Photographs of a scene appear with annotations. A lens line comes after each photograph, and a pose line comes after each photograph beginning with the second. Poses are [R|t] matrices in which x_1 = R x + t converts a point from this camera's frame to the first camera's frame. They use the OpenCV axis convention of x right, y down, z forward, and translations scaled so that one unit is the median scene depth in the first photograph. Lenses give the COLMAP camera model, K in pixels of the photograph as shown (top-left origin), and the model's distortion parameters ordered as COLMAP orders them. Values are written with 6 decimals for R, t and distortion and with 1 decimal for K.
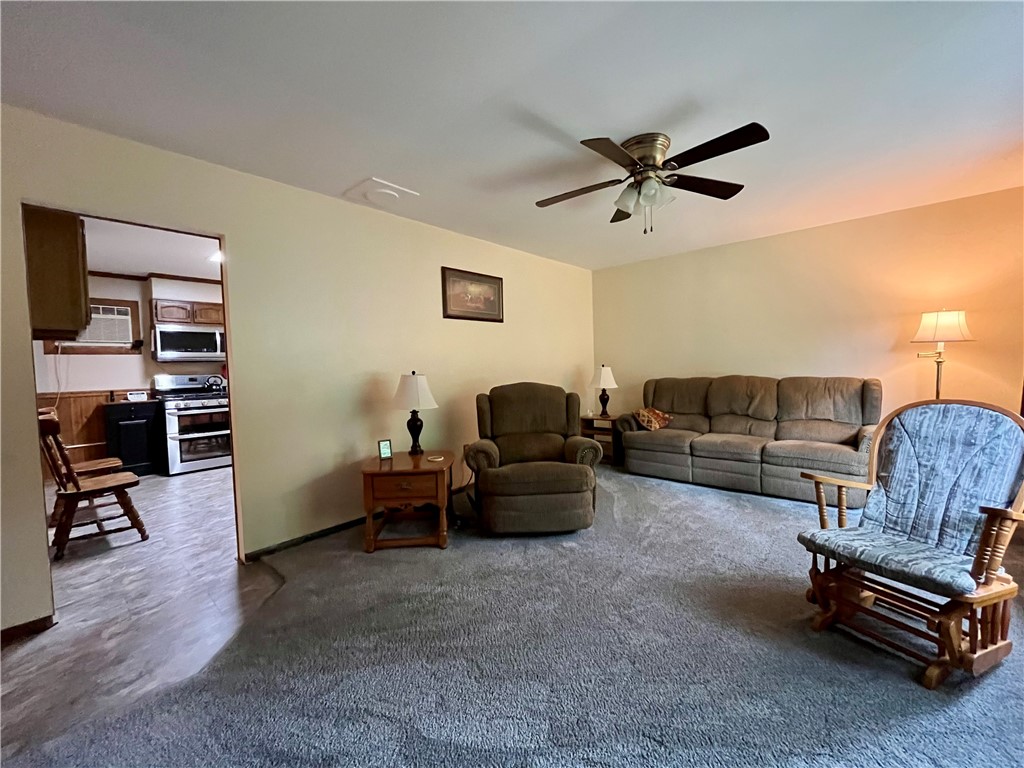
lens RADIAL K [[414.6, 0, 512.0], [0, 414.6, 384.0], [0, 0, 1]] dist [-0.002323, -0.000121]
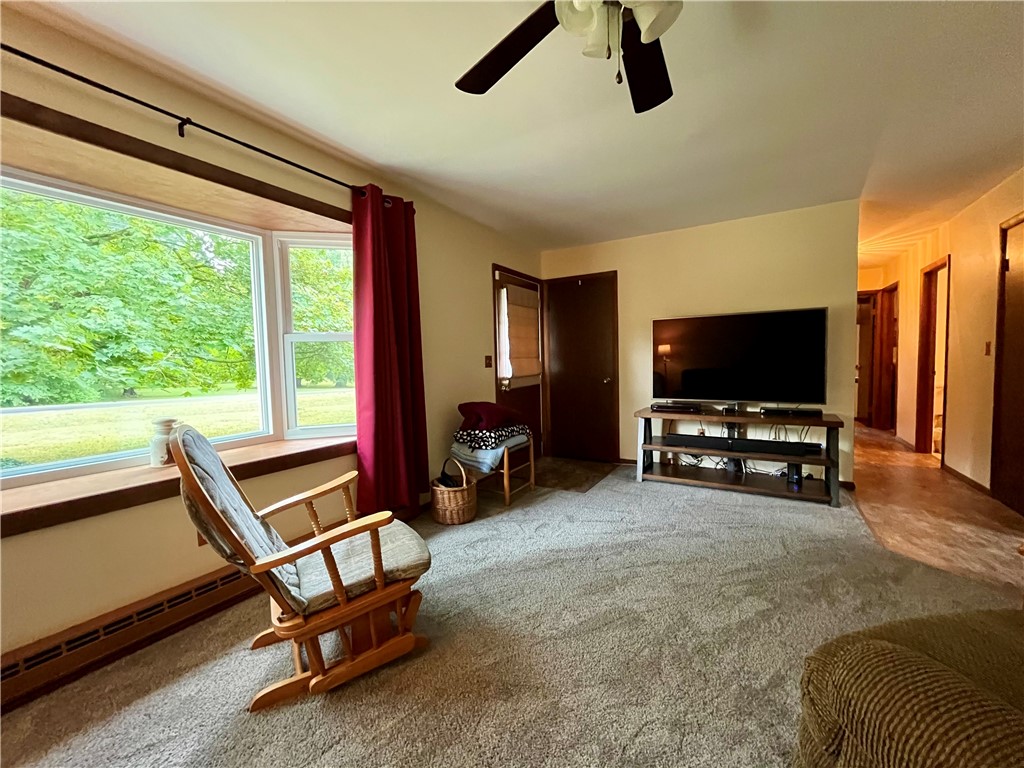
lens RADIAL K [[414.6, 0, 509.3], [0, 414.6, 383.1], [0, 0, 1]] dist [-0.003511, -0.000296]
pose [[-0.982030, 0.063853, -0.177594, 0.381576], [0.045816, 0.993535, 0.103870, -0.051032], [0.183078, 0.093867, -0.978607, 1.085297]]
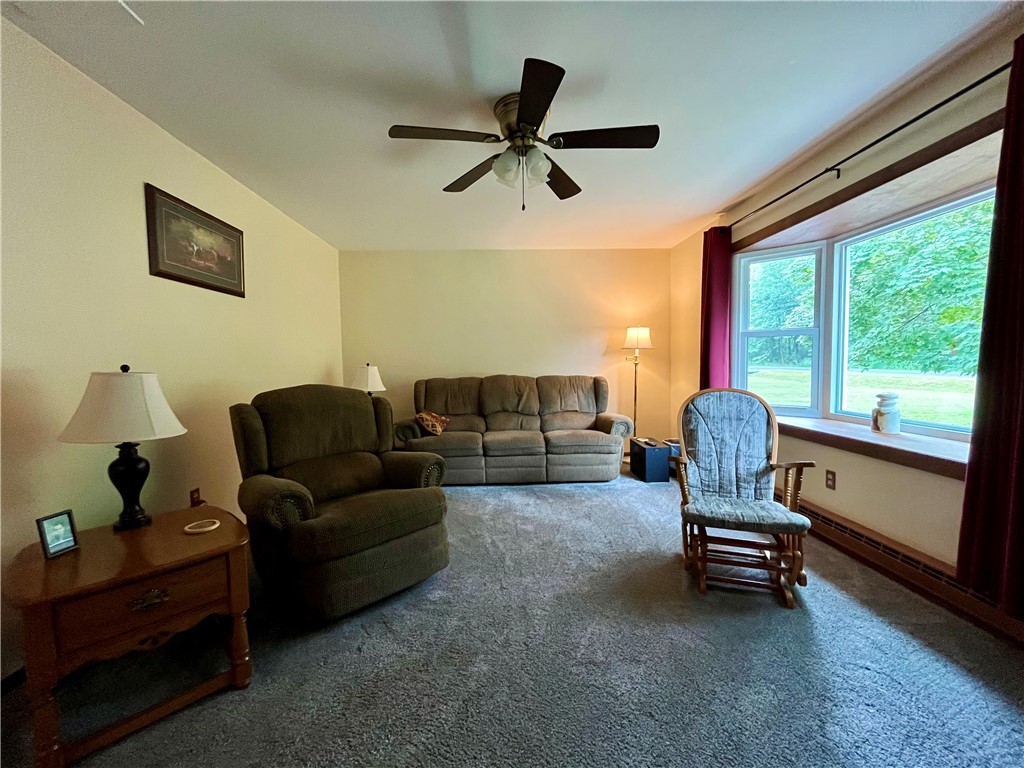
lens RADIAL K [[414.6, 0, 509.3], [0, 414.6, 383.1], [0, 0, 1]] dist [-0.003511, -0.000296]
pose [[0.725798, -0.017299, 0.687690, -0.235816], [0.025345, 0.999677, -0.001604, 0.003467], [-0.687440, 0.018594, 0.726003, 0.296554]]
